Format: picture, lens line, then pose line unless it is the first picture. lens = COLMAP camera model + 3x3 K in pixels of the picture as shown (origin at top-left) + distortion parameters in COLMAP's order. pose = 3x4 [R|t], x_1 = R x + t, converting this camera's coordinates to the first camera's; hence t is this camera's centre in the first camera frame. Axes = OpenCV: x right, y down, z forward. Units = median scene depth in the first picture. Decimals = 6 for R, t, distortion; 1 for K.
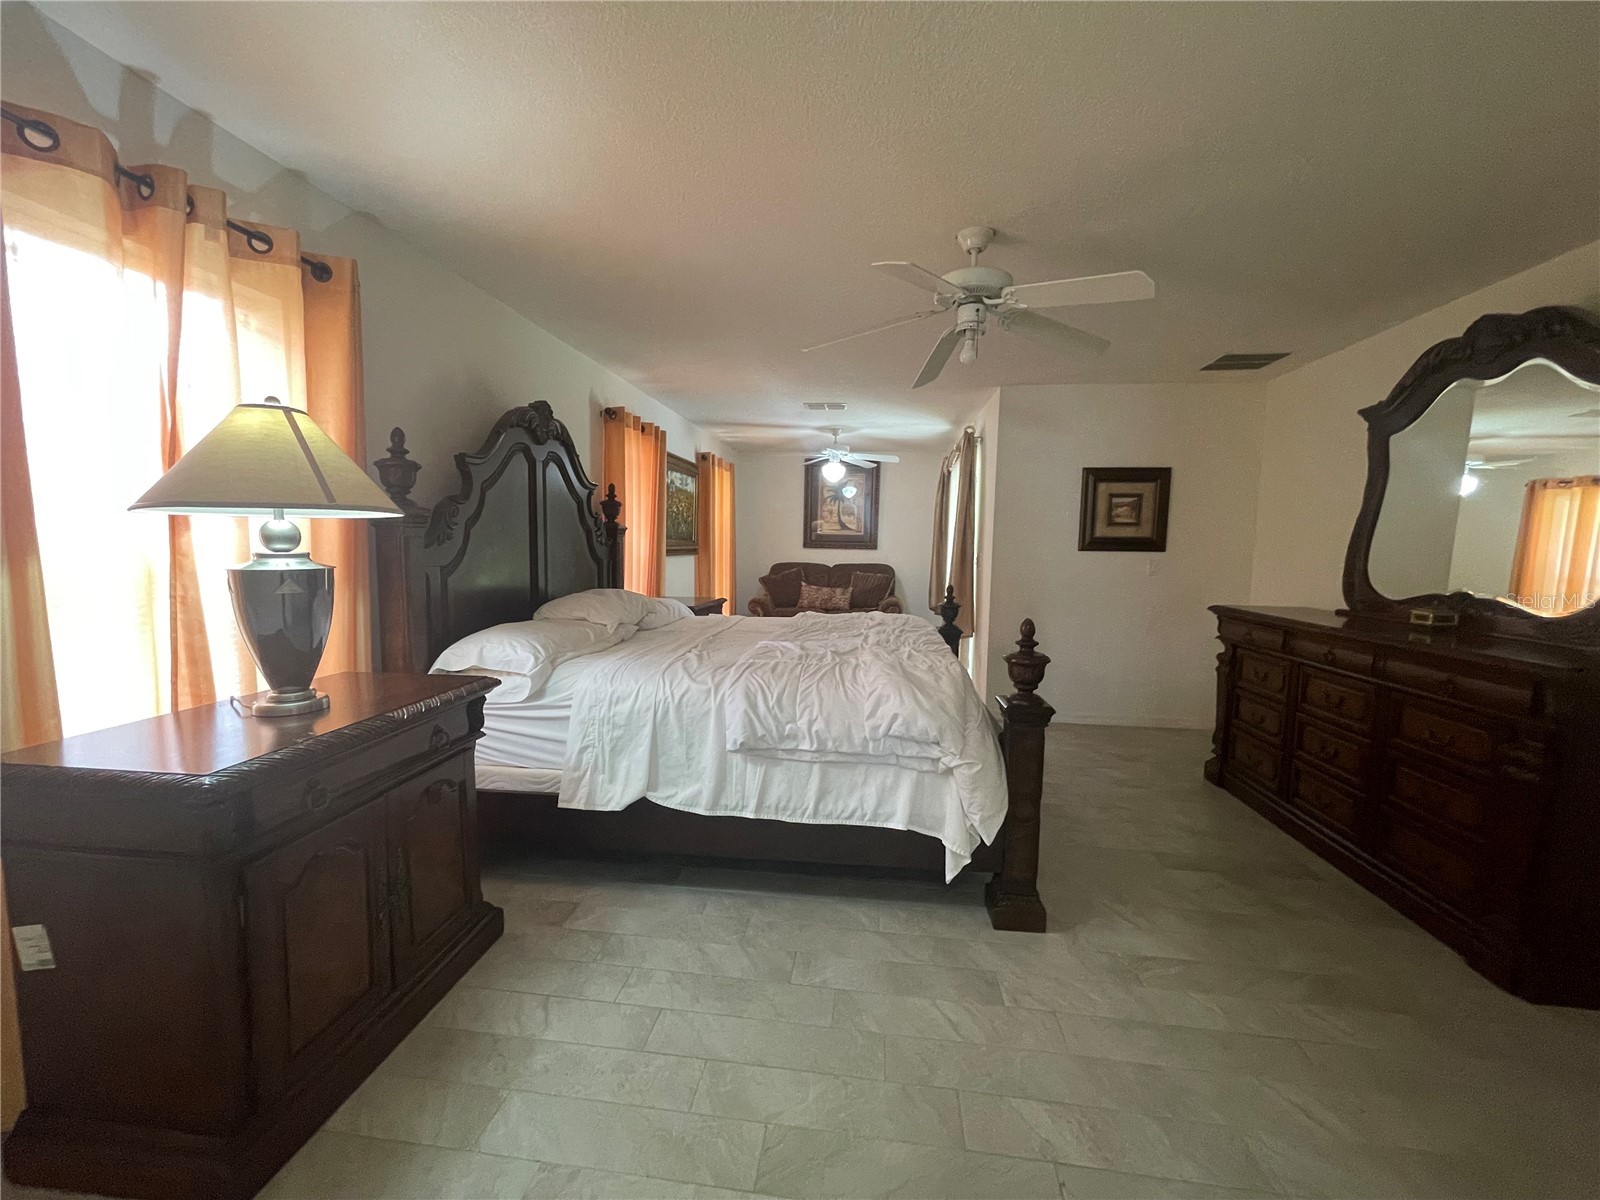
lens RADIAL K [[656.7, 0, 799.7], [0, 656.7, 603.4], [0, 0, 1]] dist [-0.001644, 0.004622]
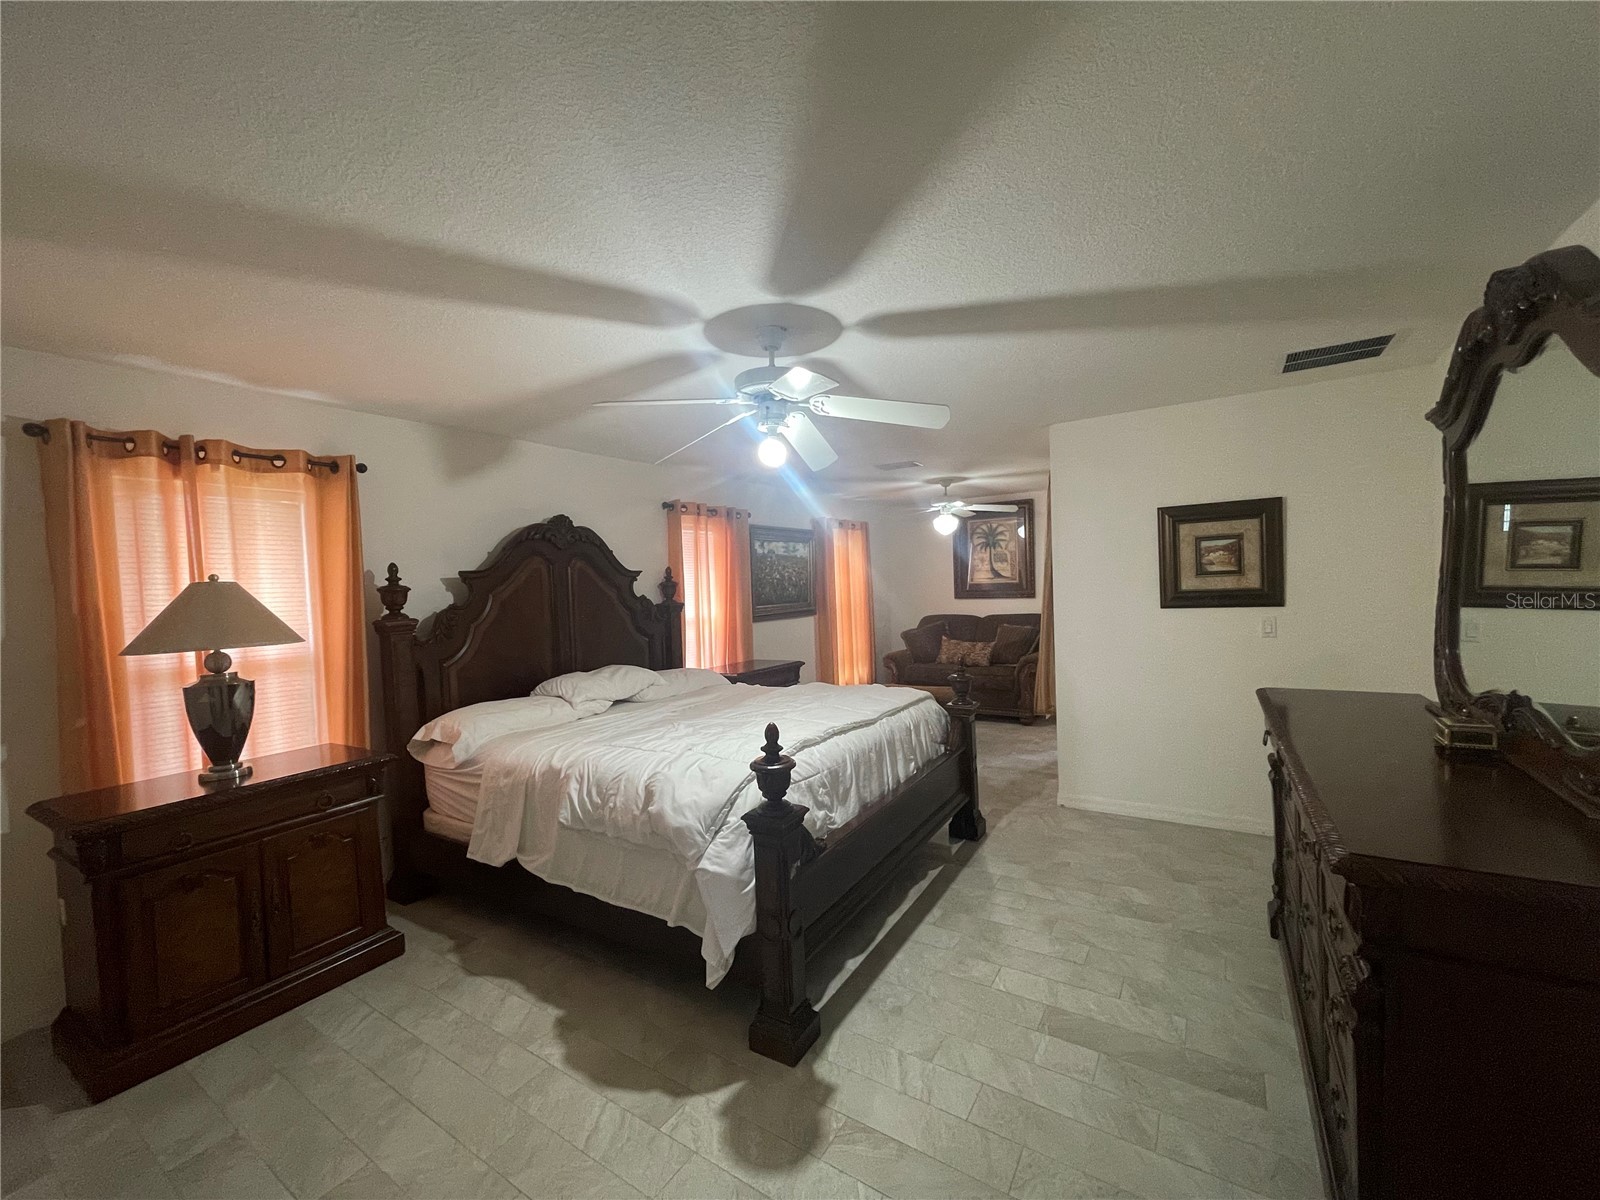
lens RADIAL K [[656.7, 0, 799.7], [0, 656.7, 603.4], [0, 0, 1]] dist [-0.001644, 0.004622]
pose [[0.897837, -0.036885, -0.438781, 0.387259], [0.013472, 0.998320, -0.056355, -0.046762], [0.440122, 0.044686, 0.896825, 0.069868]]
